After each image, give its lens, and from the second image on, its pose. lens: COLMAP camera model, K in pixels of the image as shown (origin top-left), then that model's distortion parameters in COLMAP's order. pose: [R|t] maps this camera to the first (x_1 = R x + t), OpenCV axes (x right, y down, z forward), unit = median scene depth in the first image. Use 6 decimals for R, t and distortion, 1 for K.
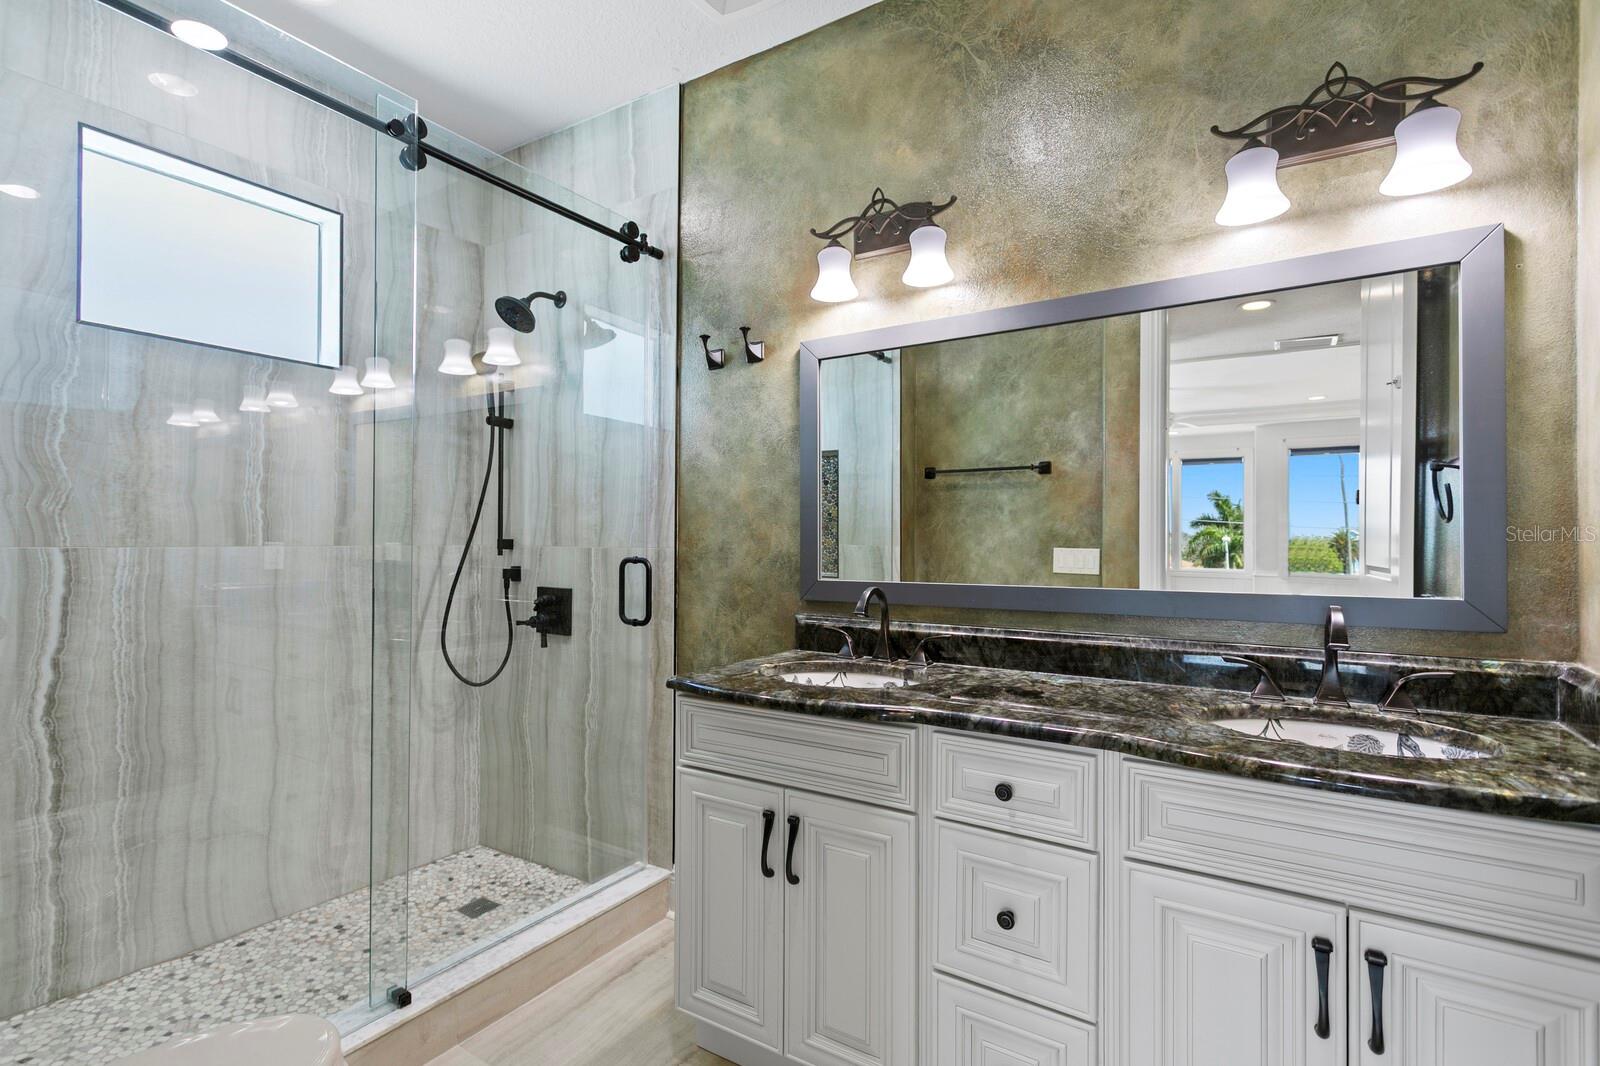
lens RADIAL K [[758.8, 0, 796.6], [0, 758.8, 539.0], [0, 0, 1]] dist [0.006125, 0.002467]
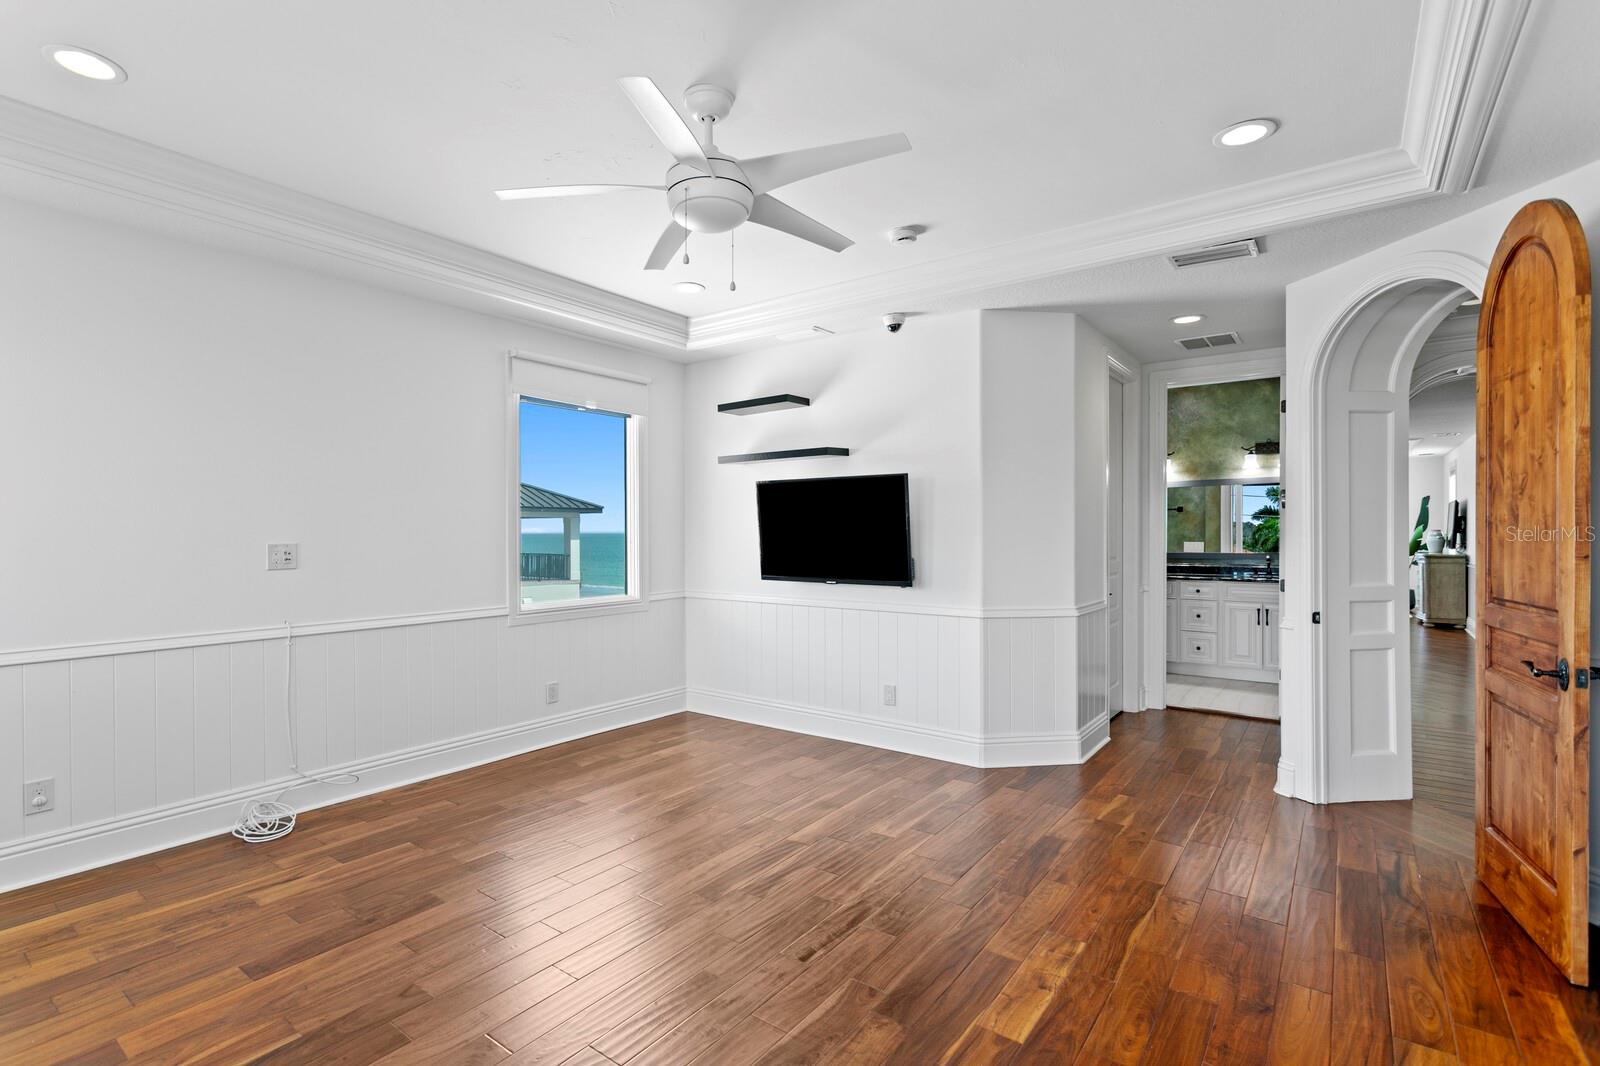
lens RADIAL K [[758.8, 0, 798.7], [0, 758.8, 532.6], [0, 0, 1]] dist [0.006125, 0.002467]
pose [[0.998026, -0.003393, -0.062703, -1.597465], [0.003592, 0.999989, 0.003069, -0.062646], [0.062691, -0.003288, 0.998028, -3.265172]]
